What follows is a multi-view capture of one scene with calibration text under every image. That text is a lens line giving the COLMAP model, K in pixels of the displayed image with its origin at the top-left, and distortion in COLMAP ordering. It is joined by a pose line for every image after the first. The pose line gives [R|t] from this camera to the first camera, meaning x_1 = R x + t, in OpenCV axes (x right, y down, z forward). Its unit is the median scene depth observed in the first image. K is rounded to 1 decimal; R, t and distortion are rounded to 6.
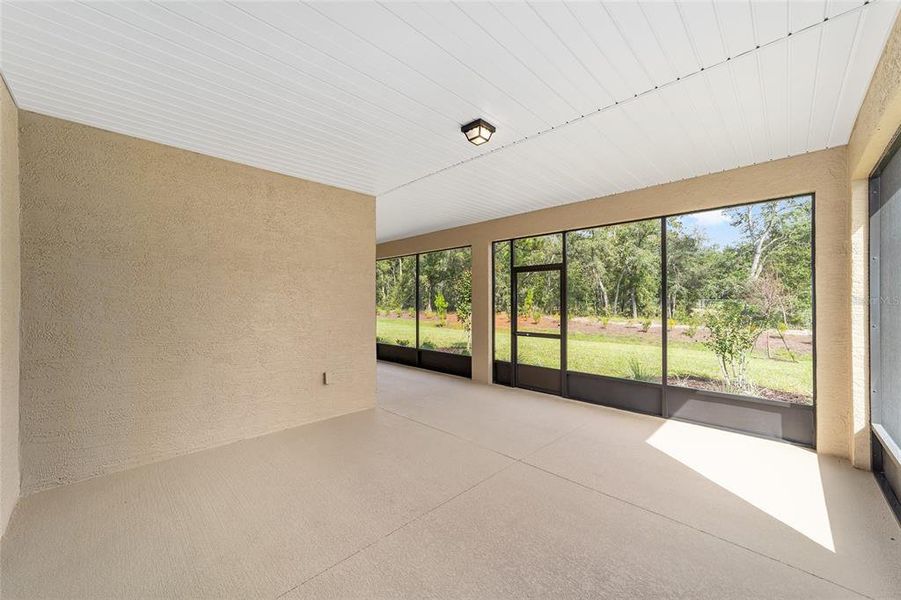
lens RADIAL K [[350.0, 0, 453.5], [0, 350.0, 298.3], [0, 0, 1]] dist [-0.003595, 0.000494]
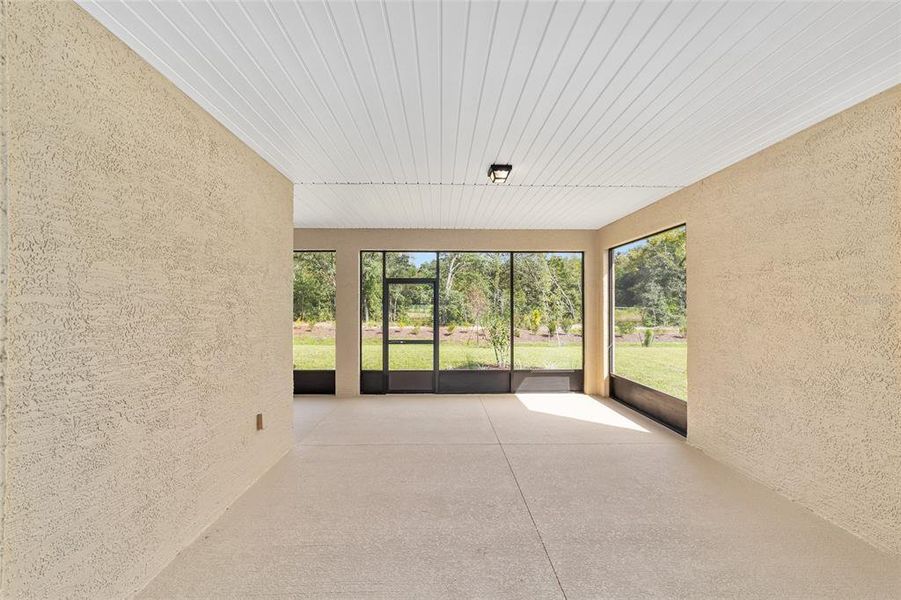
lens RADIAL K [[350.0, 0, 454.8], [0, 350.0, 305.3], [0, 0, 1]] dist [-0.003595, 0.000494]
pose [[0.681294, 0.004314, 0.731997, -0.478189], [-0.011034, 0.999930, 0.004377, -0.016595], [-0.731927, -0.011059, 0.681294, 0.159549]]
